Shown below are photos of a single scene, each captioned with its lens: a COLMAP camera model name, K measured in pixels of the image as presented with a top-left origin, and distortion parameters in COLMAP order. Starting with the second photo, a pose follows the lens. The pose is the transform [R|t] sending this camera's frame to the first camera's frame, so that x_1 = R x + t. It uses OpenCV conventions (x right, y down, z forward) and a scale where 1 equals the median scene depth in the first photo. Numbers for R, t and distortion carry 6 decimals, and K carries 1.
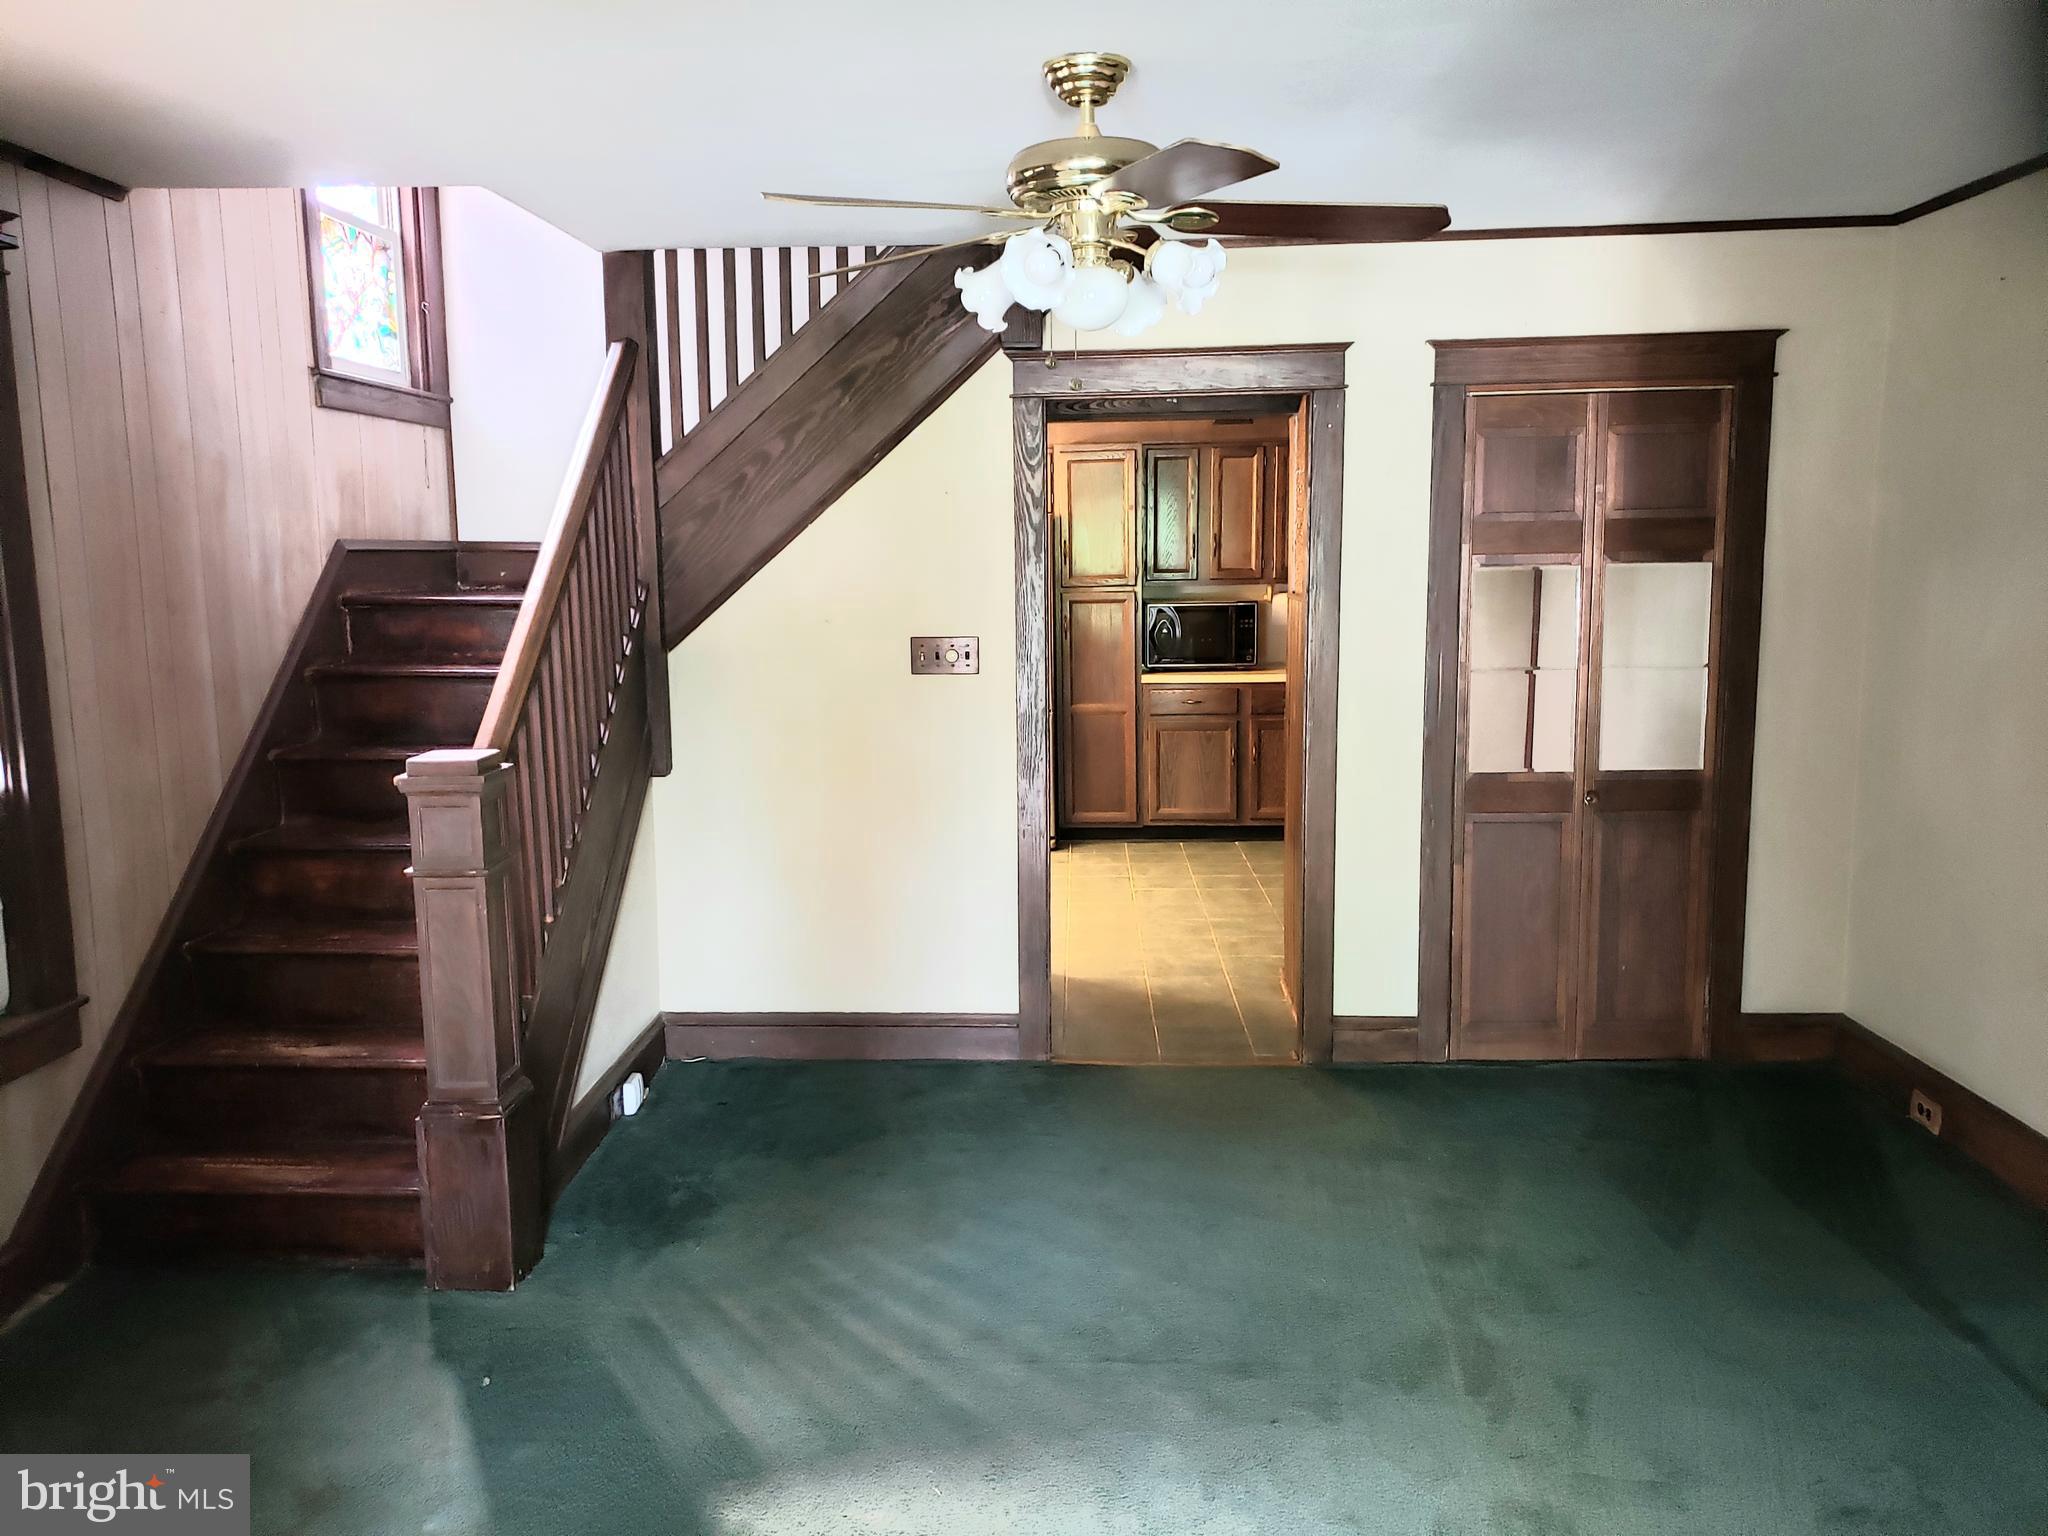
lens RADIAL K [[1596.0, 0, 1034.6], [0, 1596.0, 776.2], [0, 0, 1]] dist [0.041195, -0.037659]
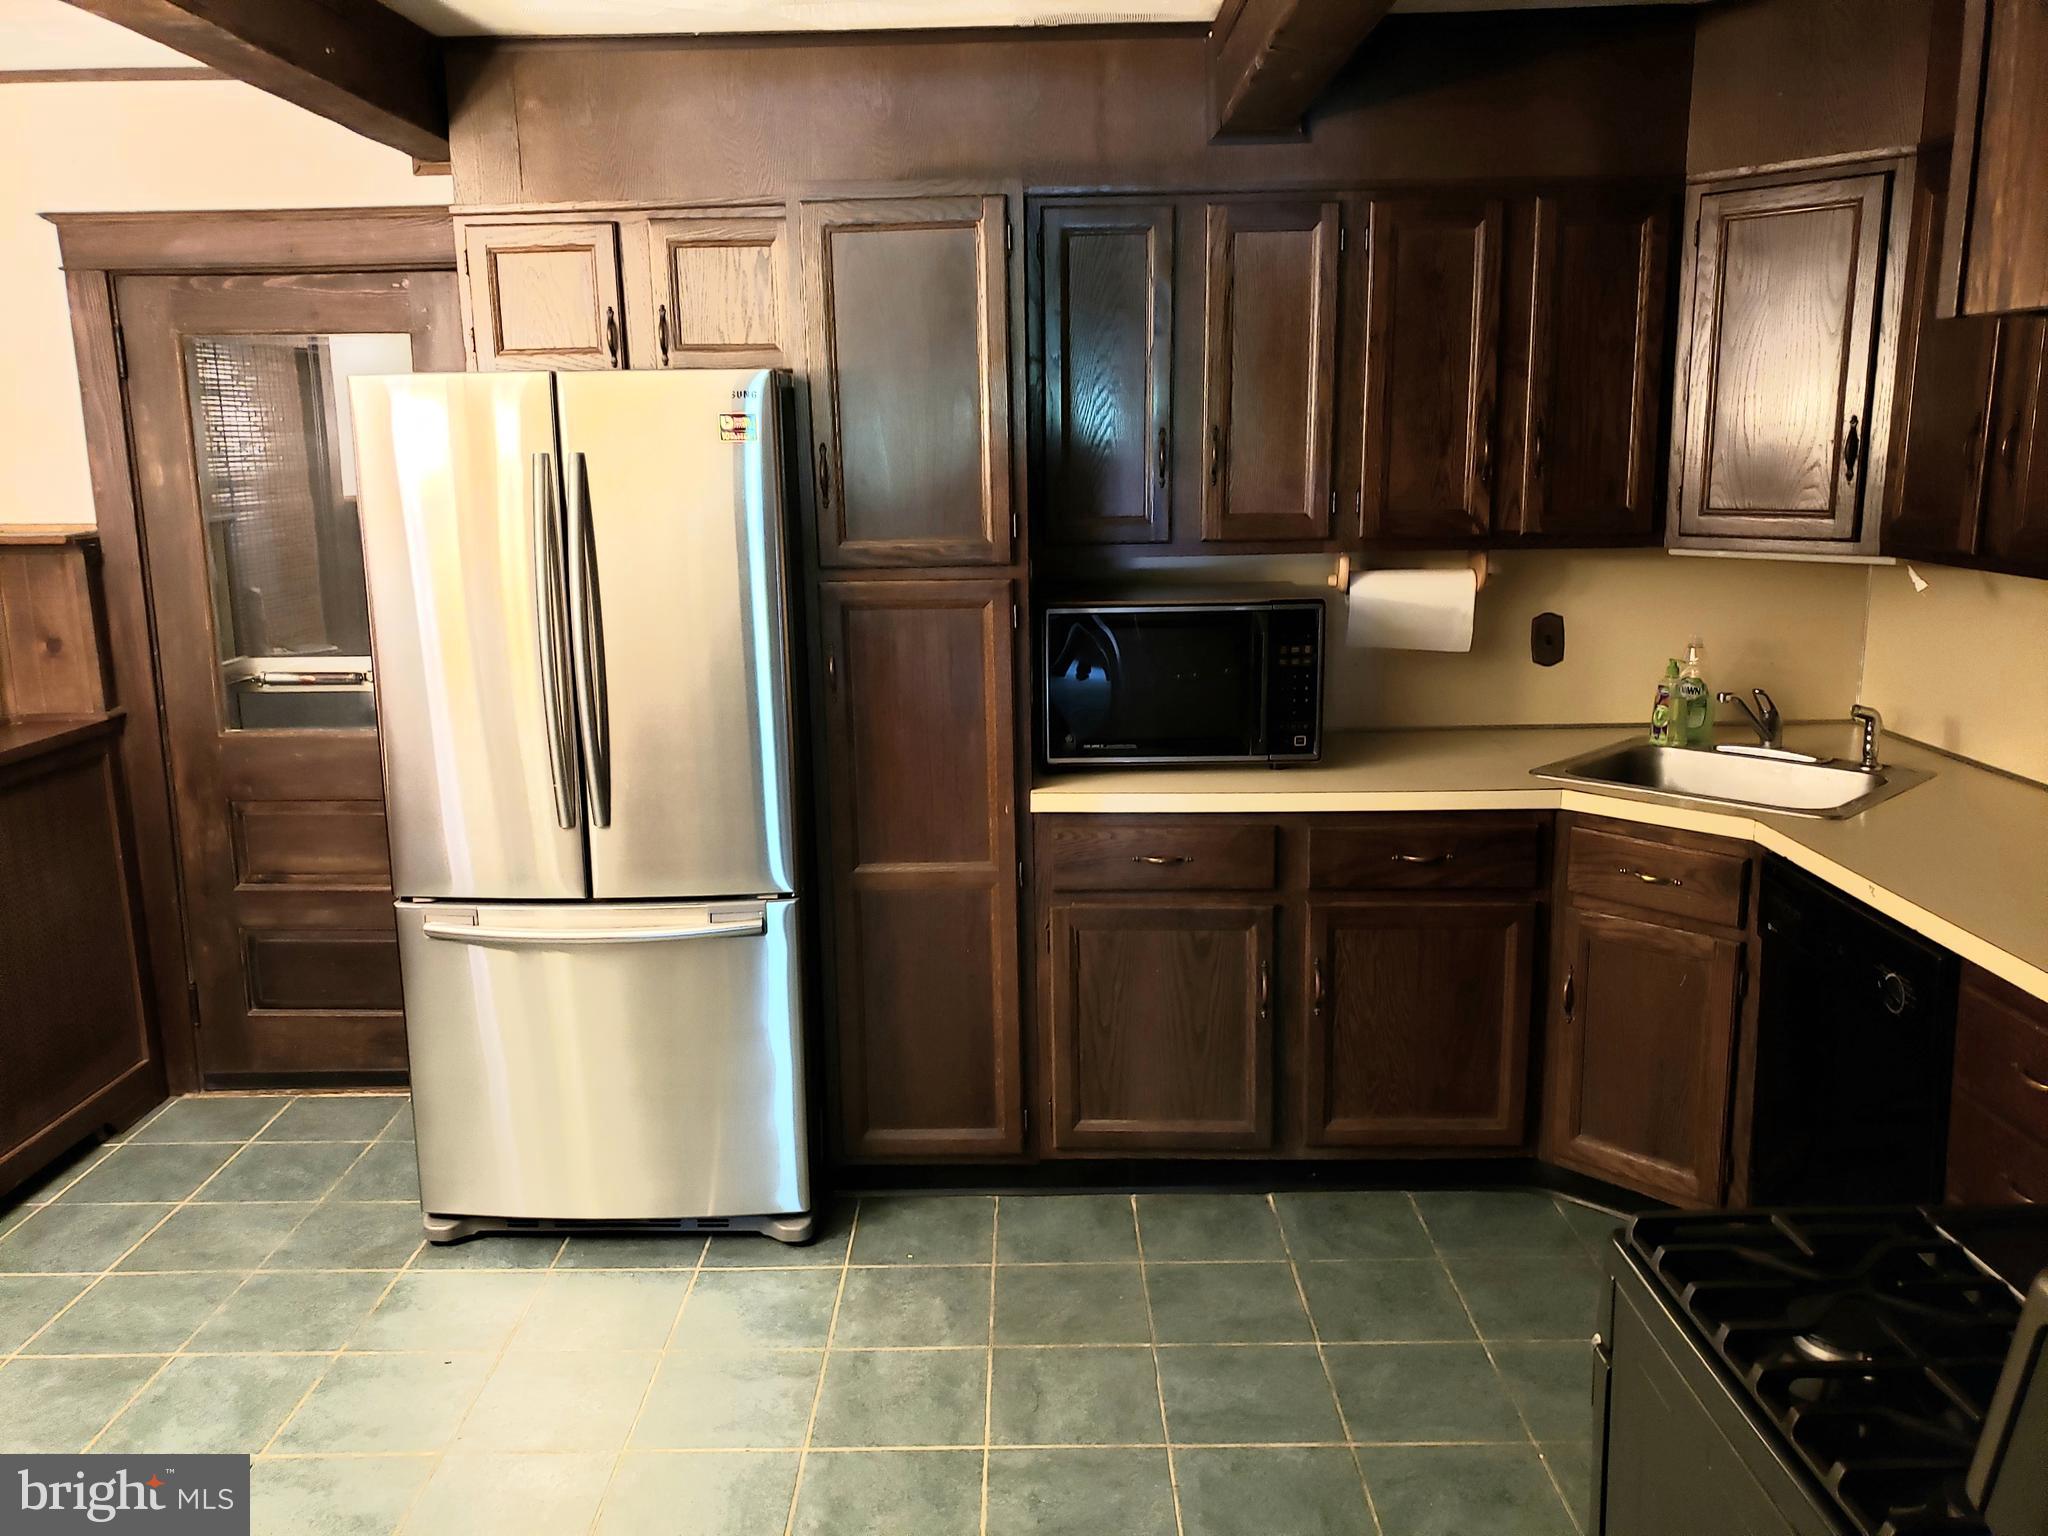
lens RADIAL K [[1596.0, 0, 1009.6], [0, 1596.0, 751.7], [0, 0, 1]] dist [0.041195, -0.037659]
pose [[0.999761, -0.007617, 0.020504, 0.096426], [0.006641, 0.998861, 0.047260, -0.164104], [-0.020841, -0.047113, 0.998672, 1.092863]]
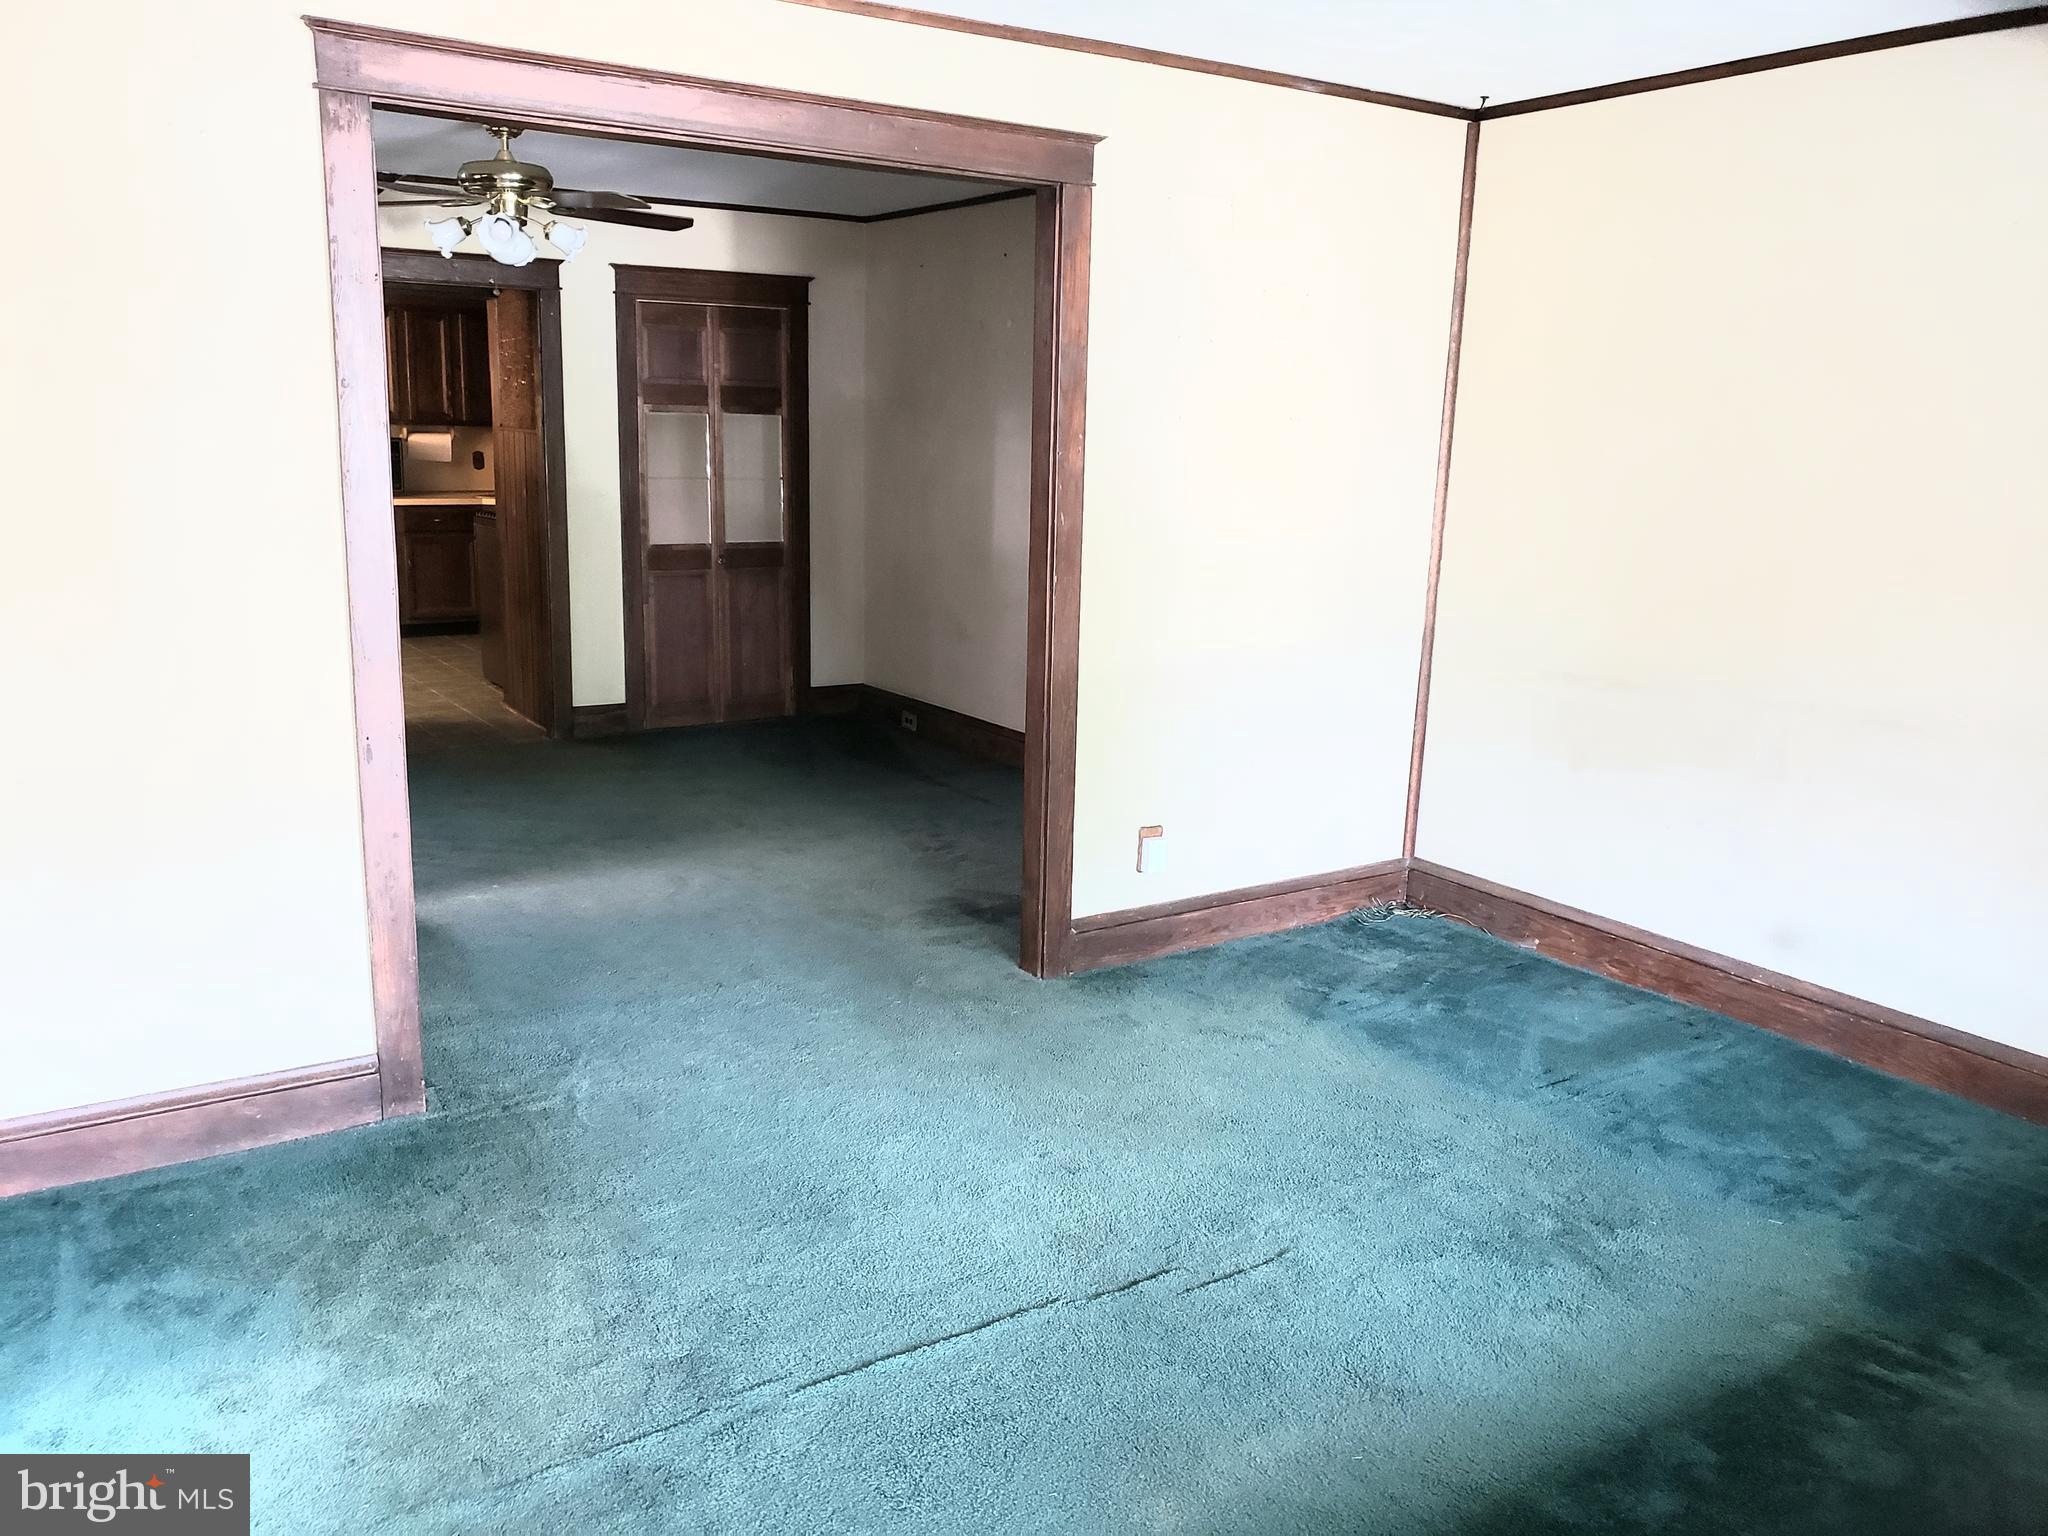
lens RADIAL K [[1596.0, 0, 1026.7], [0, 1596.0, 770.2], [0, 0, 1]] dist [0.041195, -0.037659]
pose [[0.817332, -0.087494, 0.569485, -0.339694], [0.042980, 0.994907, 0.091169, 0.090386], [-0.574561, -0.050039, 0.816930, -0.509855]]
